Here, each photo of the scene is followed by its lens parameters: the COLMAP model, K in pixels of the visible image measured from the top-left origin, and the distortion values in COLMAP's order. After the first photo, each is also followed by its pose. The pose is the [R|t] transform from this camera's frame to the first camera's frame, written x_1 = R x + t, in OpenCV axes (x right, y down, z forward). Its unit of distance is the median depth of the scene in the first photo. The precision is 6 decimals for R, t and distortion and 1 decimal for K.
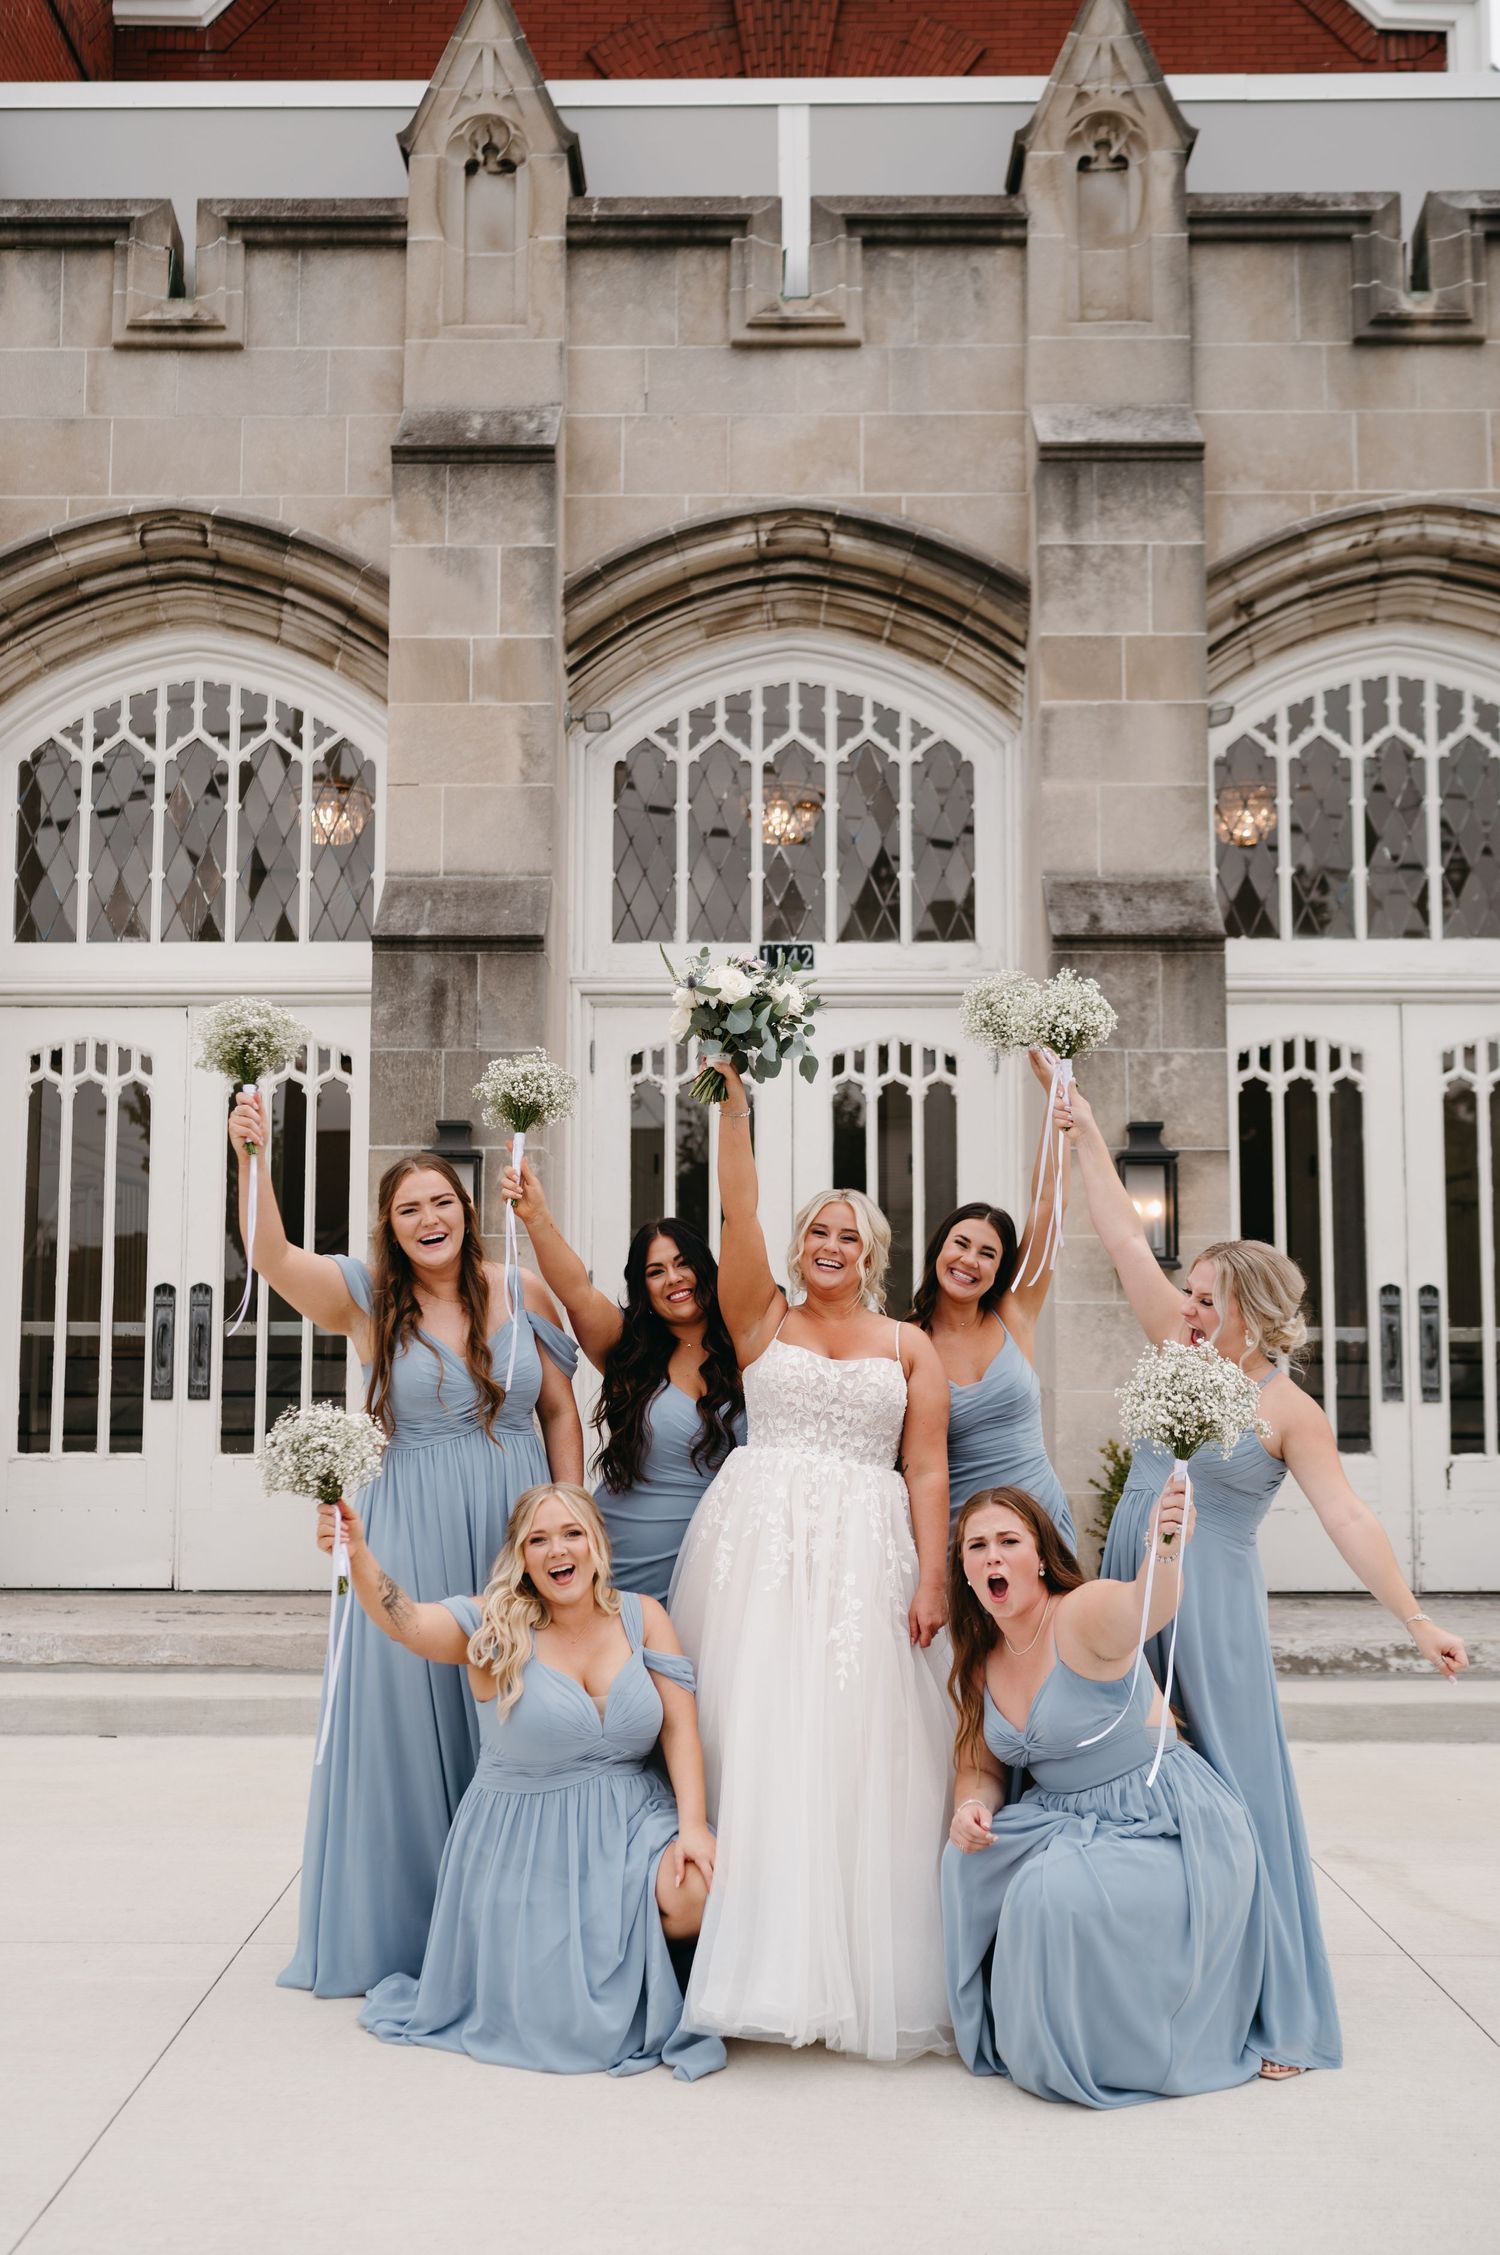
lens RADIAL K [[2100.6, 0, 720.4], [0, 2100.6, 1162.1], [0, 0, 1]] dist [-0.009755, 0.000000]
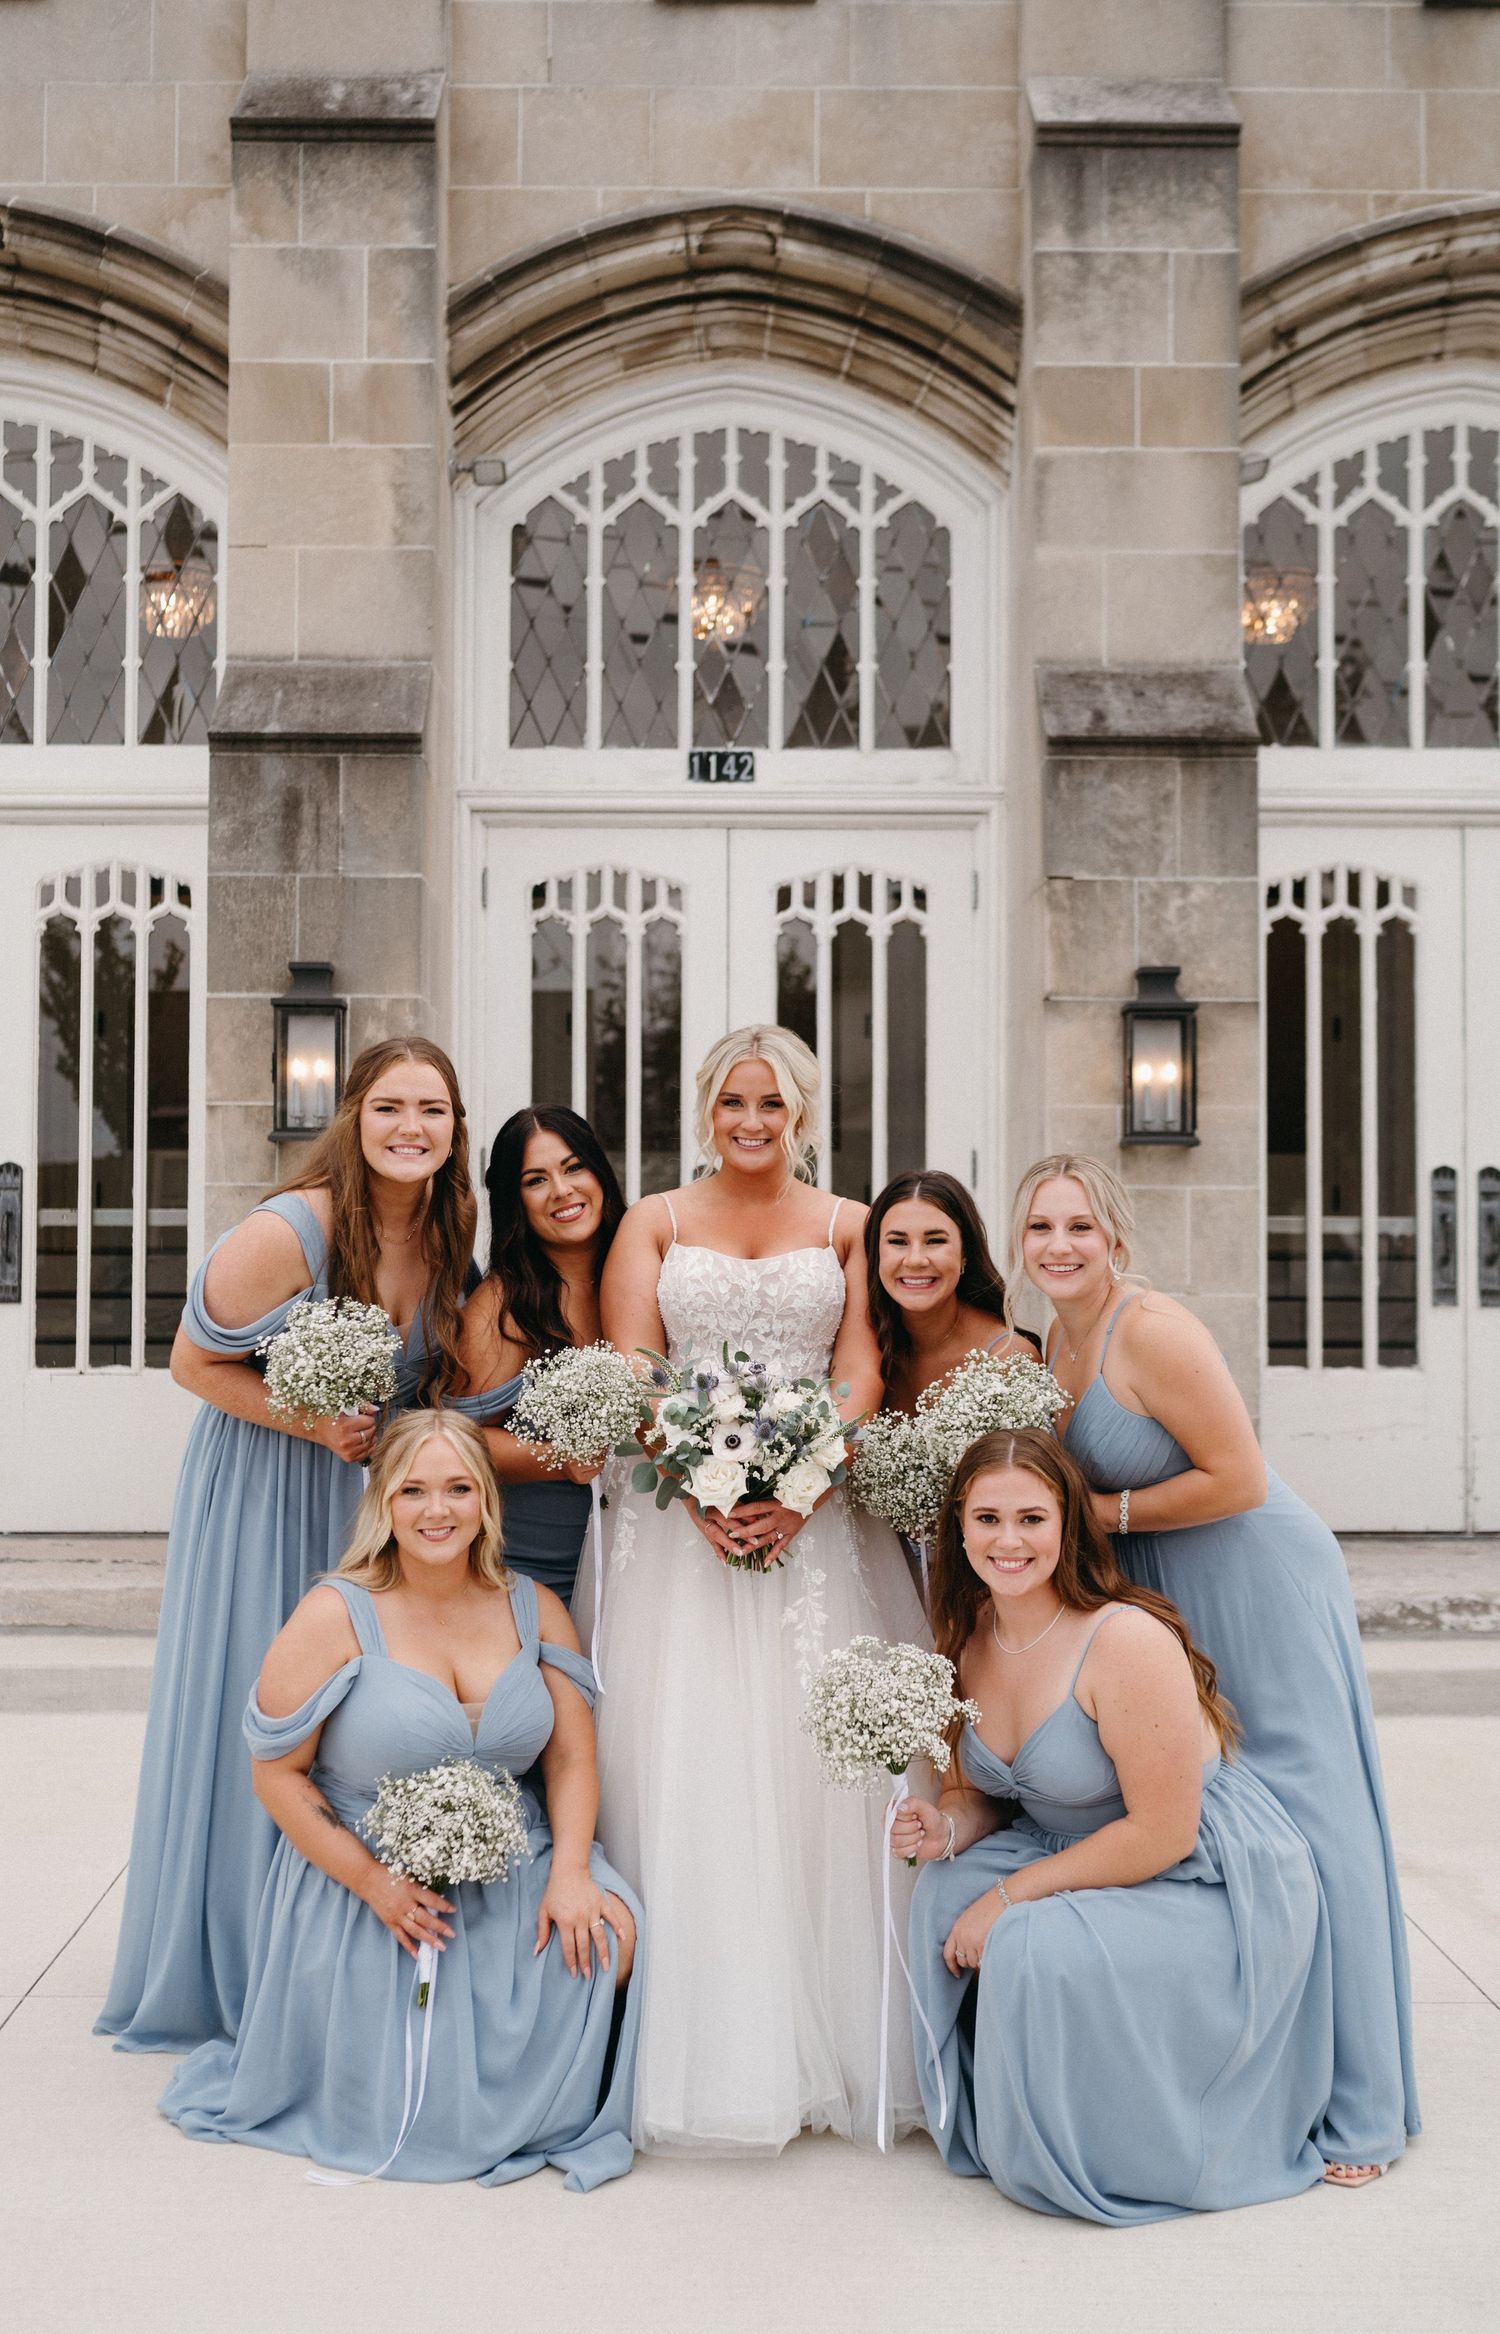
lens RADIAL K [[2362.0, 0, 704.0], [0, 2362.0, 1162.7], [0, 0, 1]] dist [-0.010076, 0.000000]
pose [[0.999752, 0.001669, 0.022192, 0.004537], [-0.002930, 0.998376, 0.056901, 0.004682], [-0.022061, -0.056952, 0.998133, 0.072103]]
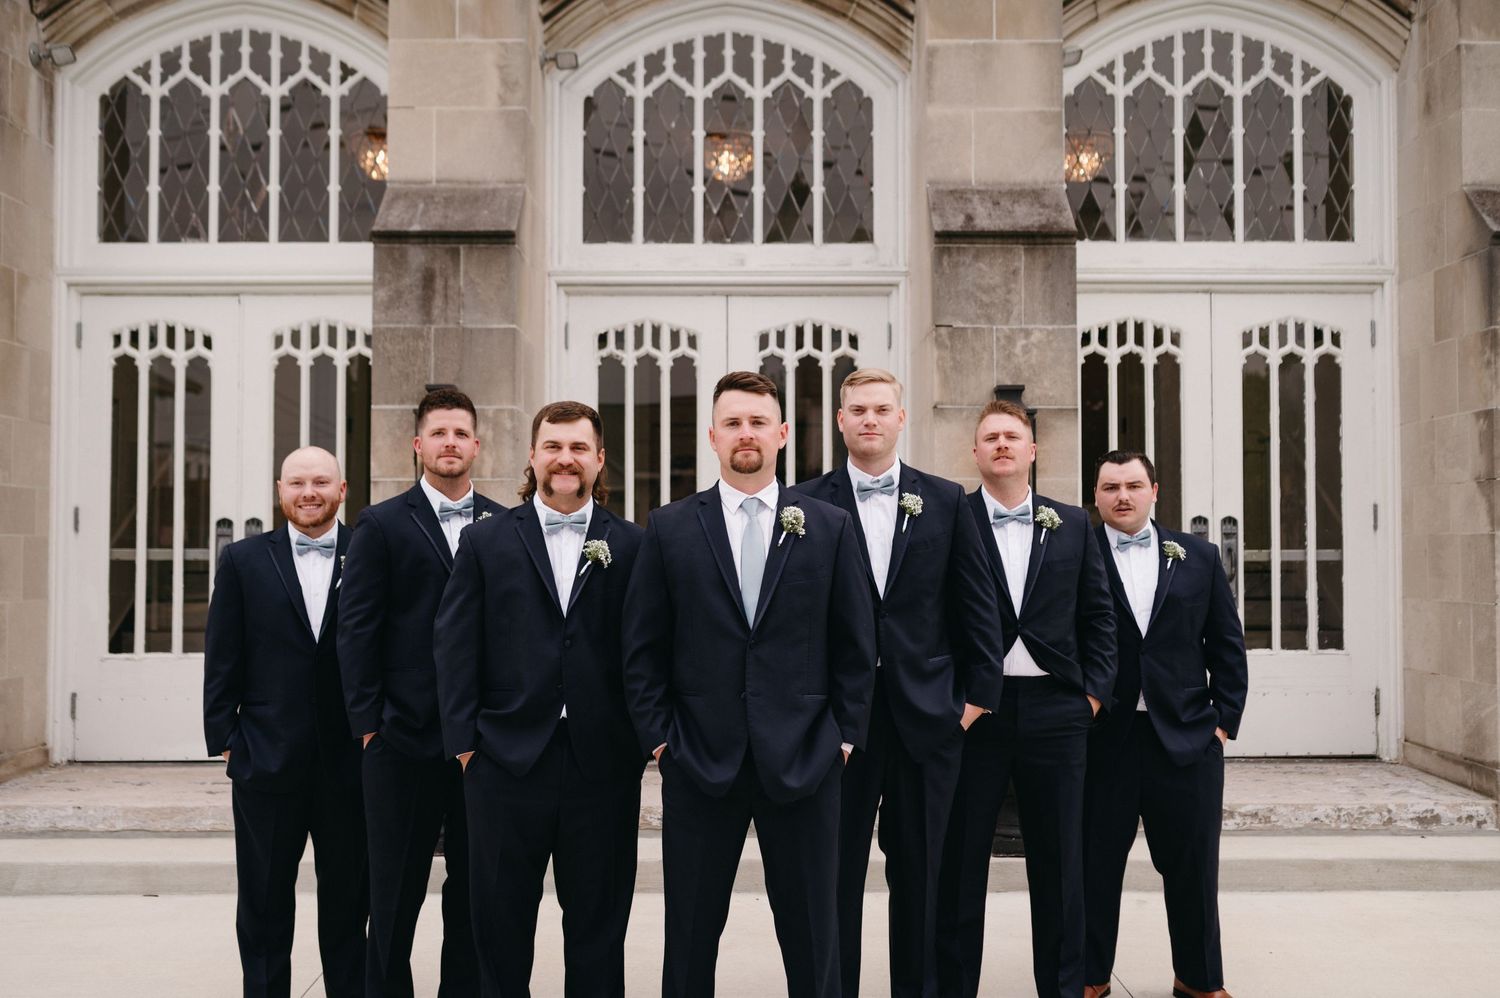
lens RADIAL K [[1397.3, 0, 752.7], [0, 1397.3, 501.2], [0, 0, 1]] dist [-0.009755, 0.000000]
pose [[0.999655, -0.002638, 0.026136, 0.028364], [0.001254, 0.998604, 0.052800, 0.004625], [-0.026239, -0.052749, 0.998263, 0.169717]]
